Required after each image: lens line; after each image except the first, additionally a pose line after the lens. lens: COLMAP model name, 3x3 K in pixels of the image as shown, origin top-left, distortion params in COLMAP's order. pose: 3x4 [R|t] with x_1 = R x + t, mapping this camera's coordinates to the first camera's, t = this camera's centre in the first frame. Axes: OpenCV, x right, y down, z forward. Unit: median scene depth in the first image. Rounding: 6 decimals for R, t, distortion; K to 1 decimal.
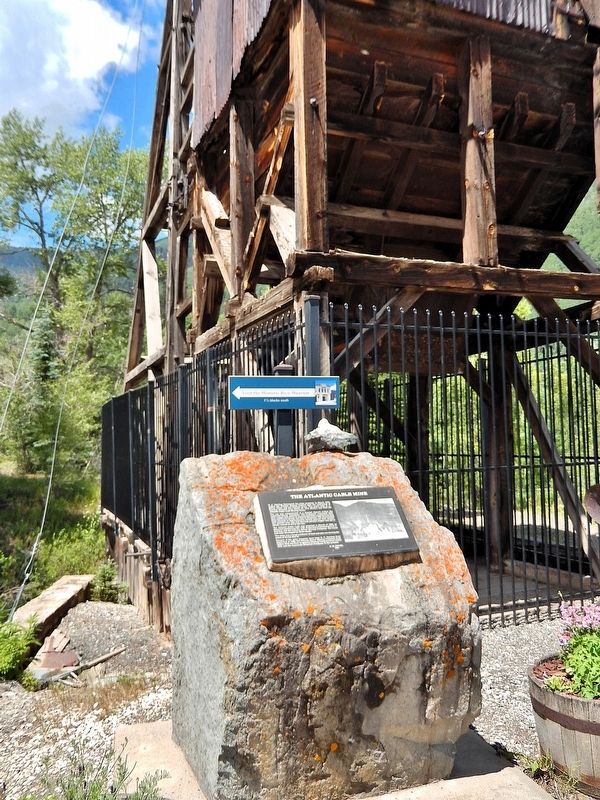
lens RADIAL K [[667.5, 0, 300.0], [0, 667.5, 400.0], [0, 0, 1]] dist [-0.007275, -0.008355]
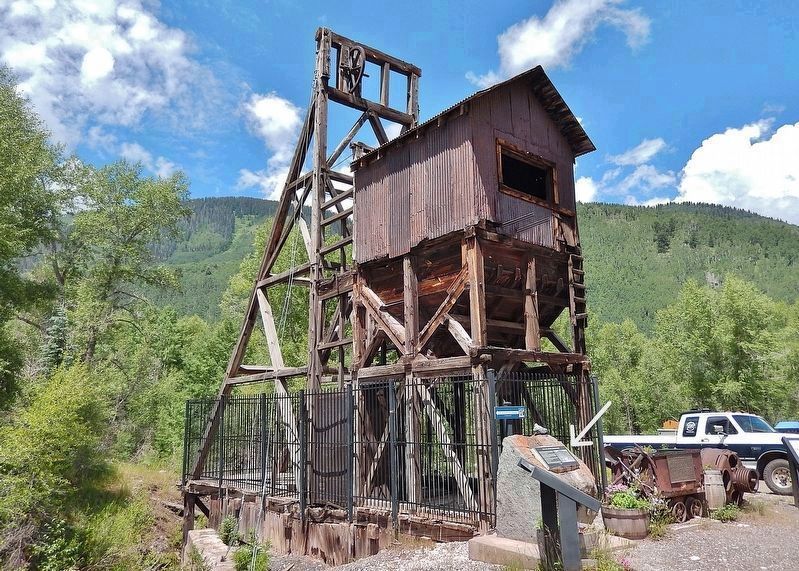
lens RADIAL K [[613.0, 0, 399.5], [0, 613.0, 285.5], [0, 0, 1]] dist [0.005109, 0.001373]
pose [[0.944439, 0.066774, 0.321832, -0.846551], [-0.015599, 0.987149, -0.159037, -0.077581], [-0.328316, 0.145181, 0.933344, -0.837193]]
